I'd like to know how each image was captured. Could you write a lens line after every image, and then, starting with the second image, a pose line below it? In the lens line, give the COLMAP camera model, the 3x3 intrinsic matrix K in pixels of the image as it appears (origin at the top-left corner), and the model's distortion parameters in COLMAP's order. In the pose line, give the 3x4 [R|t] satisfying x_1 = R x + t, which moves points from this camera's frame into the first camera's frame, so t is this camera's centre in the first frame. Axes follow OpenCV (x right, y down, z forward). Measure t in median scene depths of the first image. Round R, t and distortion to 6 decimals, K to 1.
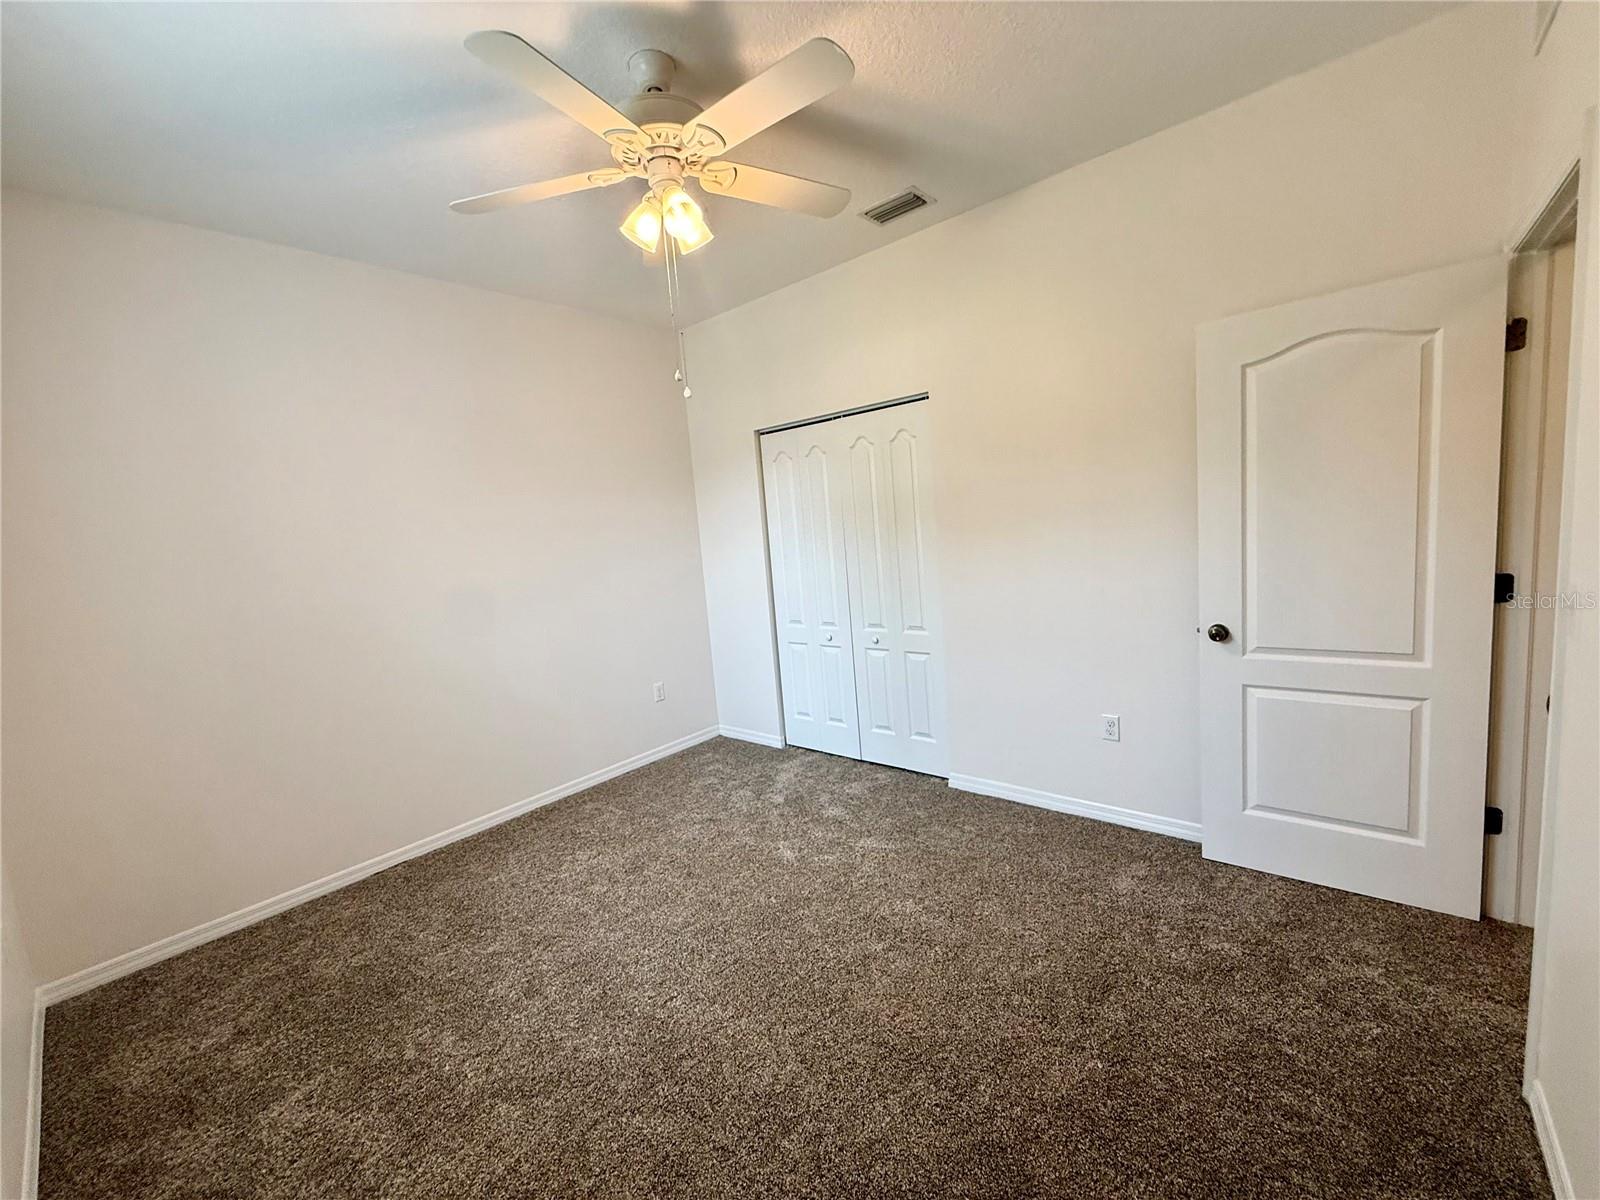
lens RADIAL K [[646.4, 0, 800.0], [0, 646.4, 600.0], [0, 0, 1]] dist [-0.001273, -0.000167]
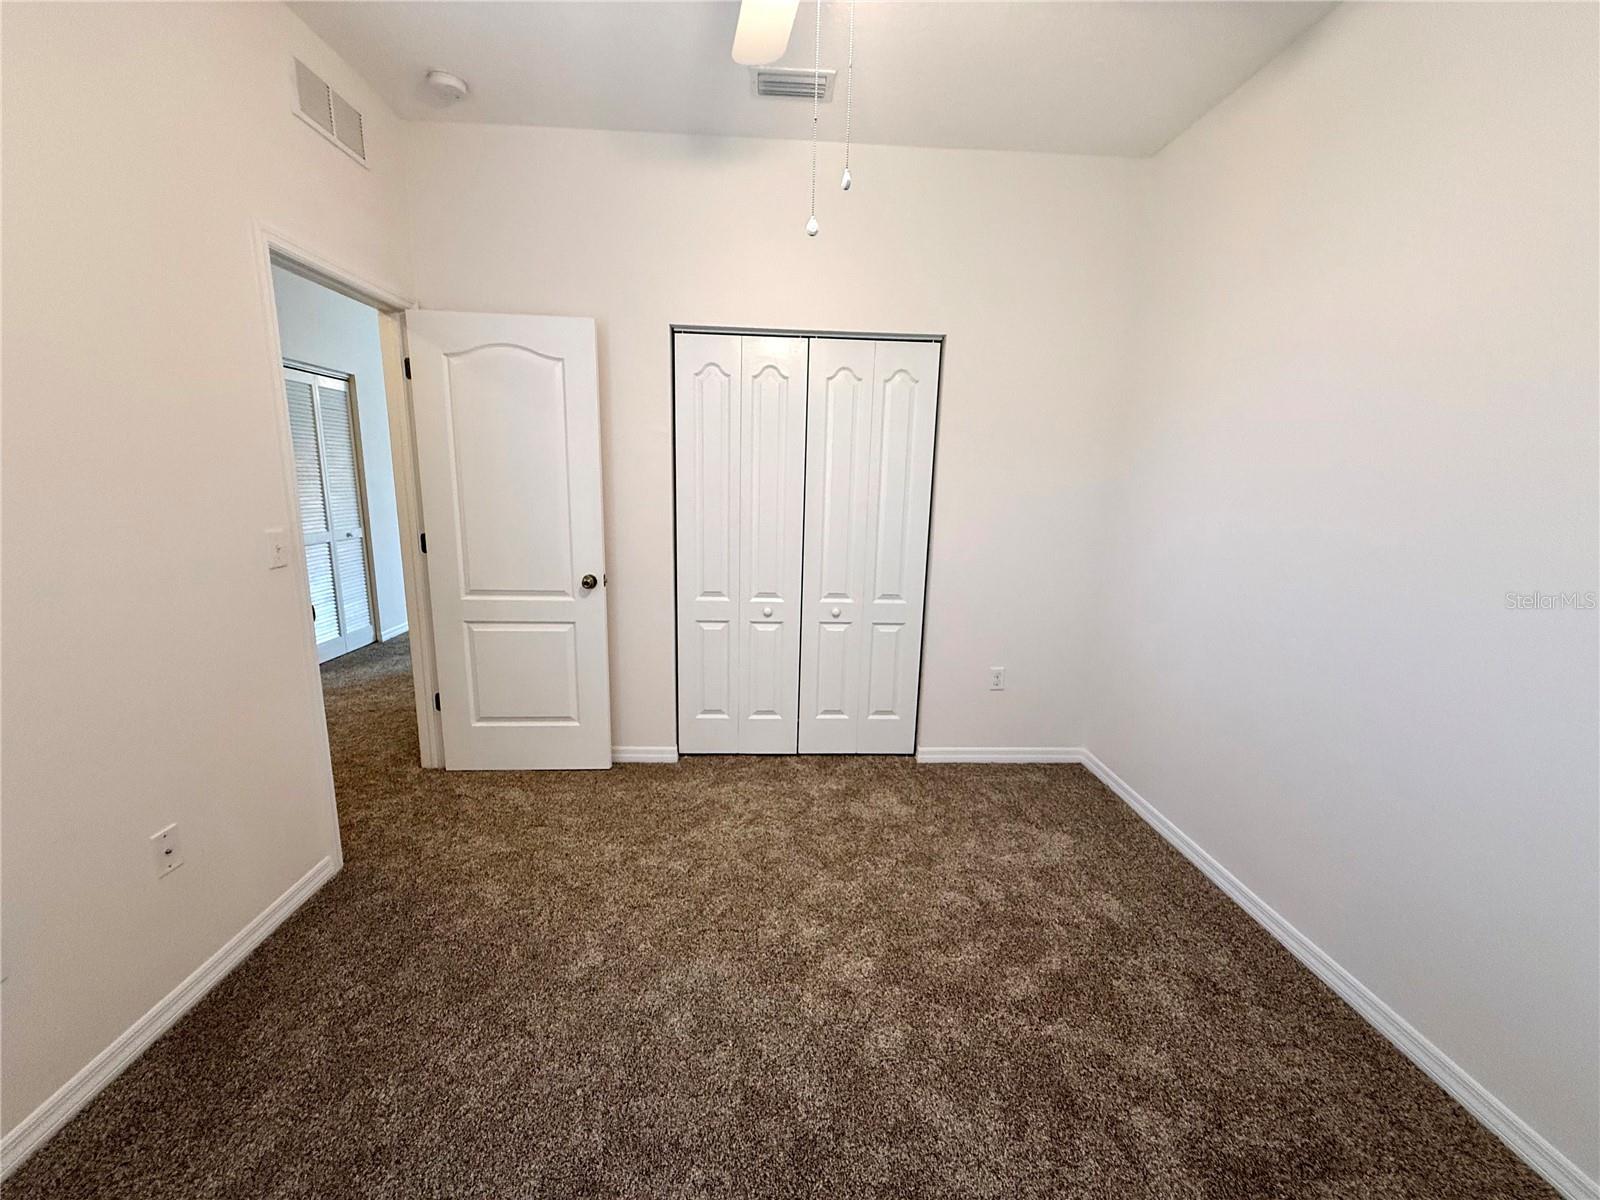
lens RADIAL K [[646.4, 0, 800.0], [0, 646.4, 600.0], [0, 0, 1]] dist [-0.001273, -0.000167]
pose [[0.721173, -0.044270, 0.691339, -0.483208], [-0.001538, 0.997851, 0.065503, -0.010056], [-0.692753, -0.048302, 0.719555, 0.396269]]
